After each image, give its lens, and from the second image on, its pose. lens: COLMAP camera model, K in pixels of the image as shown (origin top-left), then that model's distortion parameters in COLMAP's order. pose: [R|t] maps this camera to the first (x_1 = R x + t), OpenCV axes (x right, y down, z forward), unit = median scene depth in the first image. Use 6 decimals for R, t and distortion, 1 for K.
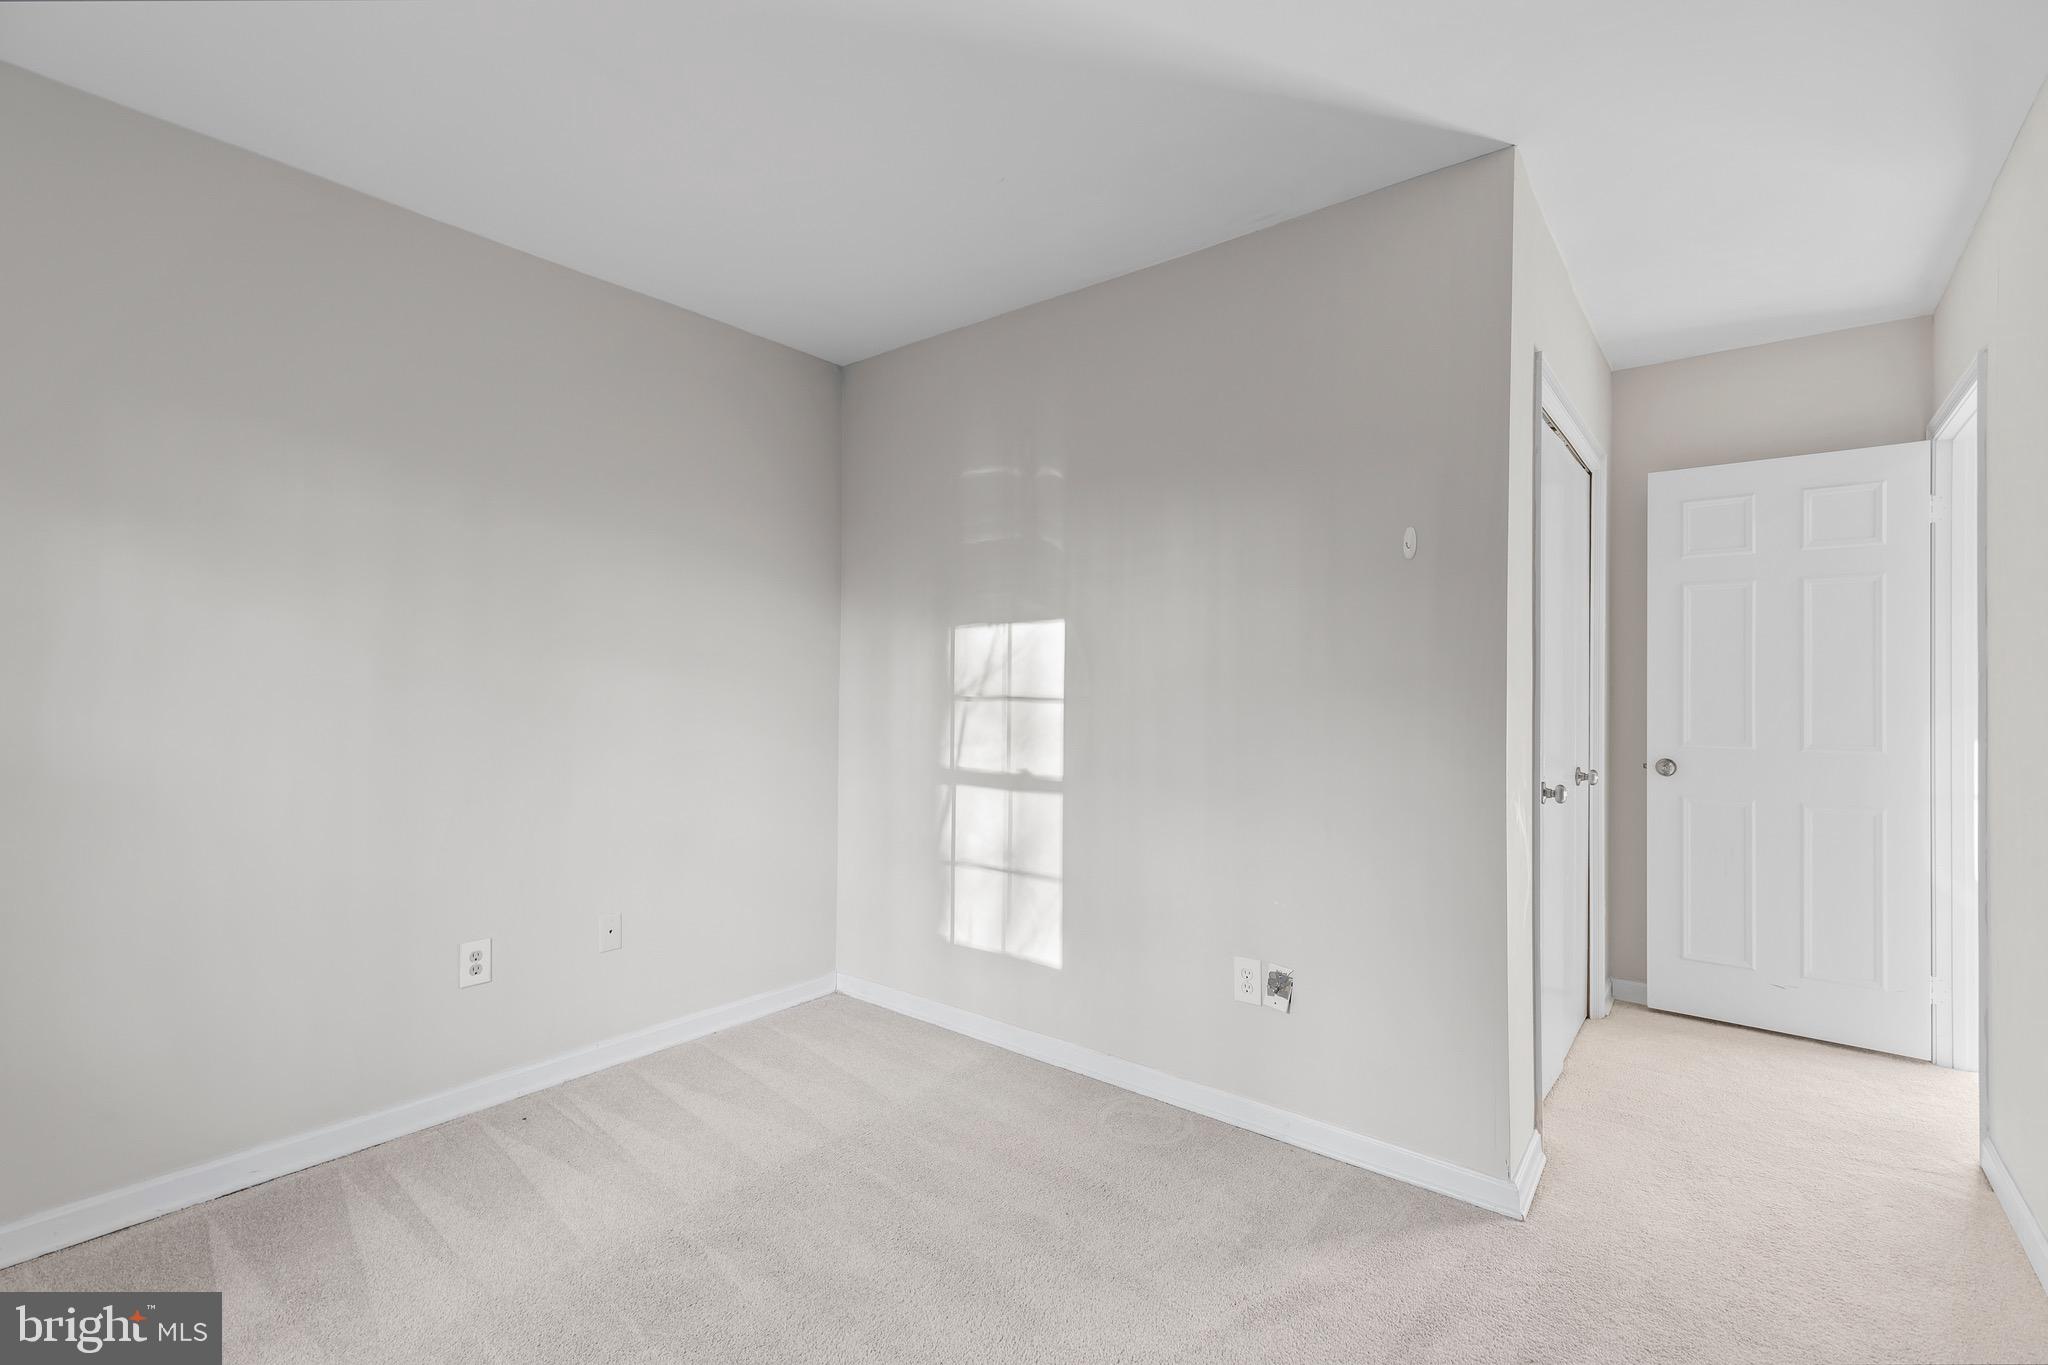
lens RADIAL K [[909.9, 0, 1019.9], [0, 909.9, 681.6], [0, 0, 1]] dist [0.003724, 0.000649]
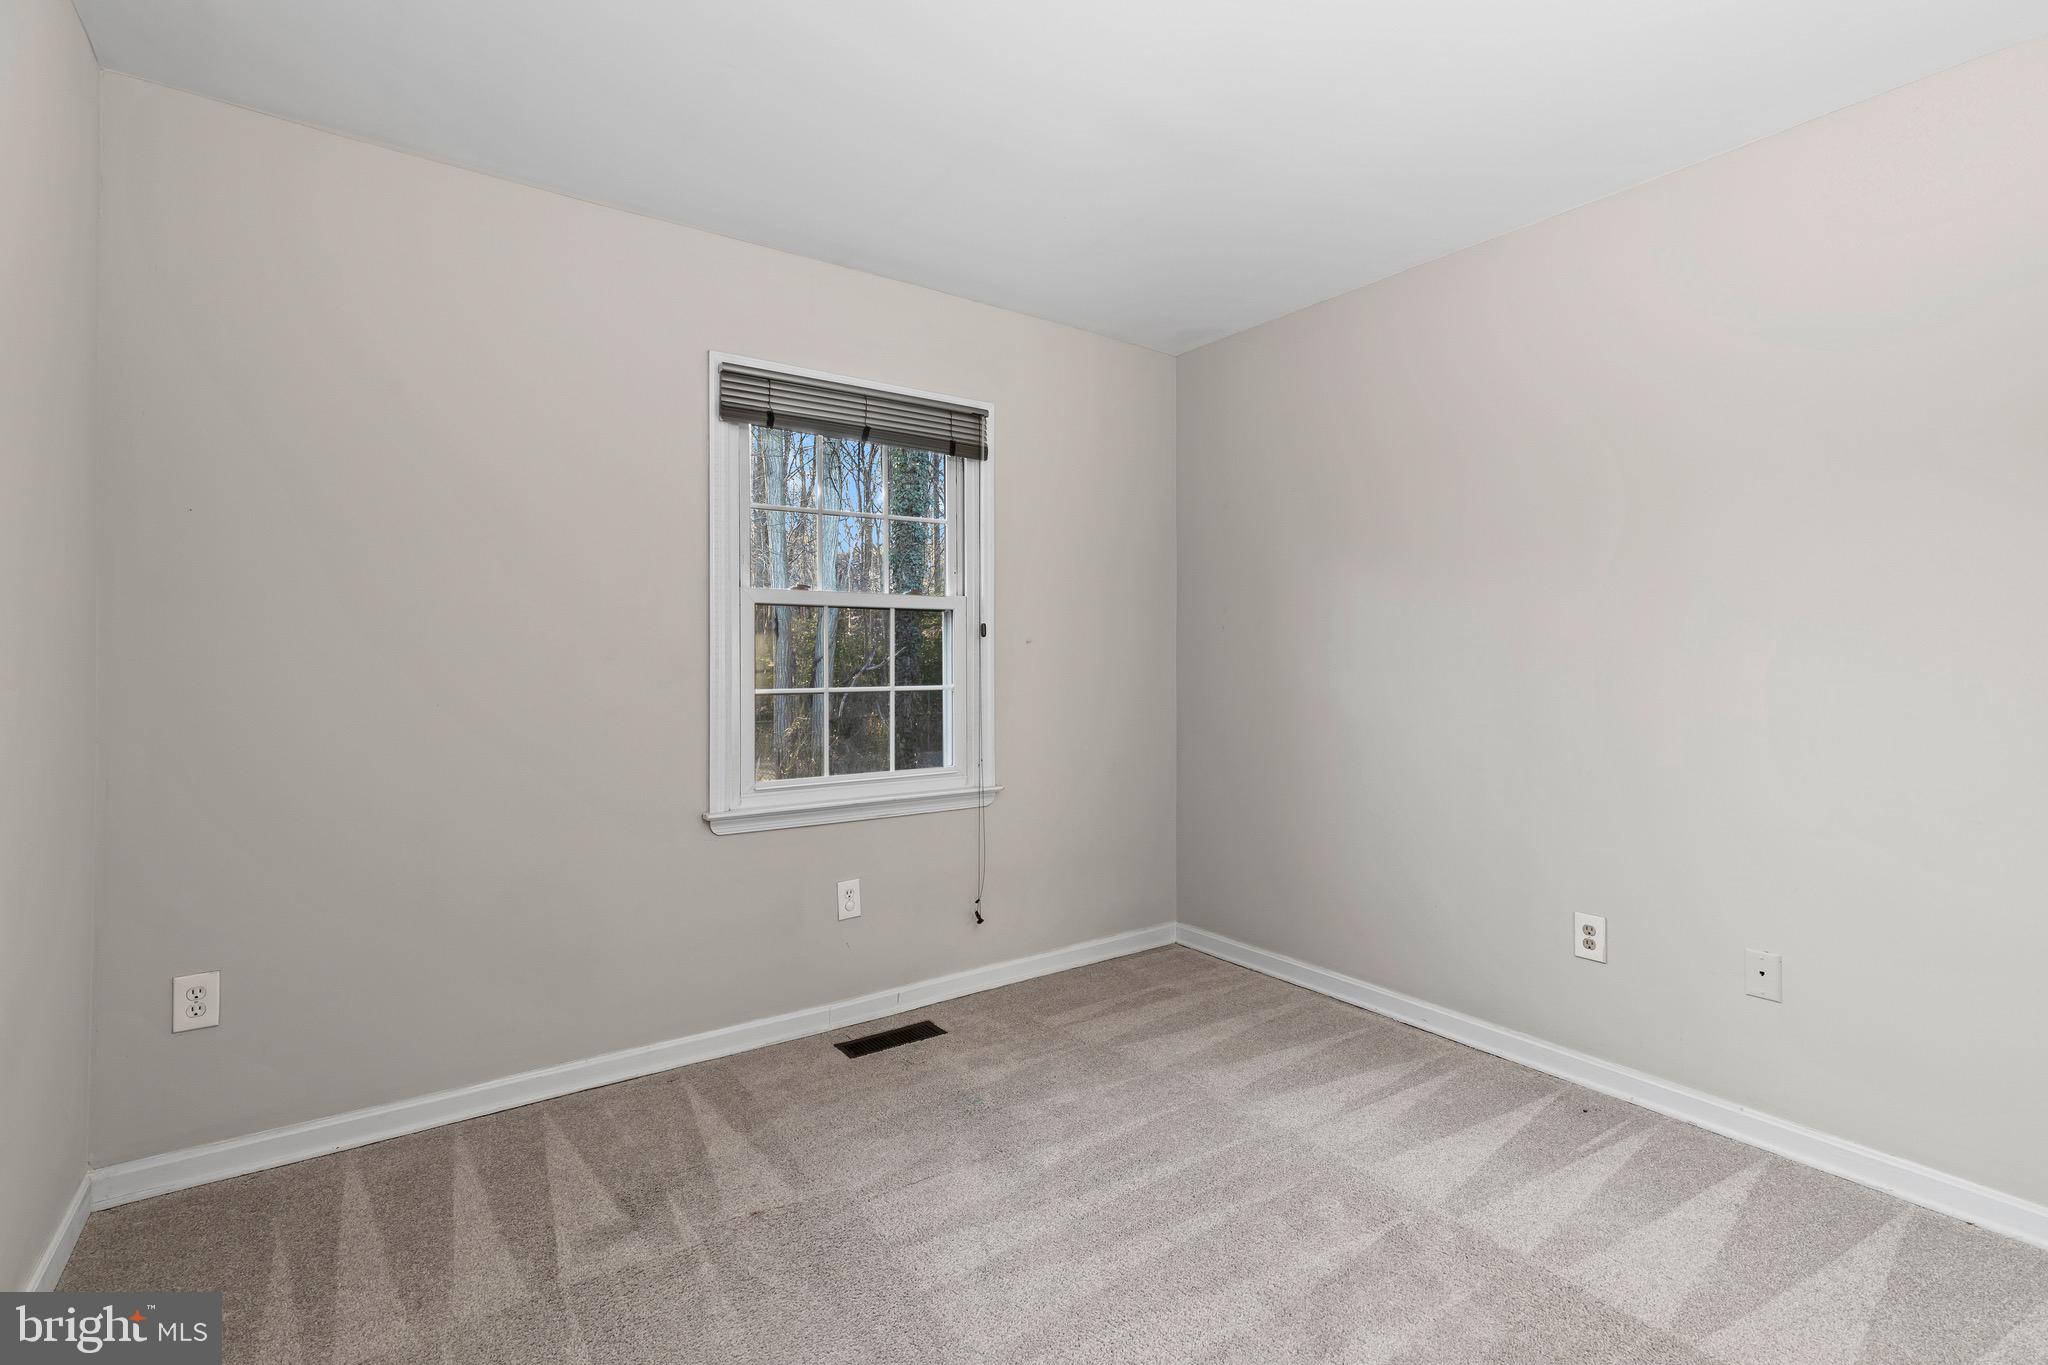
lens RADIAL K [[909.9, 0, 1019.9], [0, 909.9, 681.6], [0, 0, 1]] dist [0.003724, 0.000649]
pose [[-0.294260, -0.004942, -0.955713, 0.525358], [-0.004978, 0.999981, -0.003638, 0.040292], [0.955712, 0.003687, -0.294279, 0.705755]]
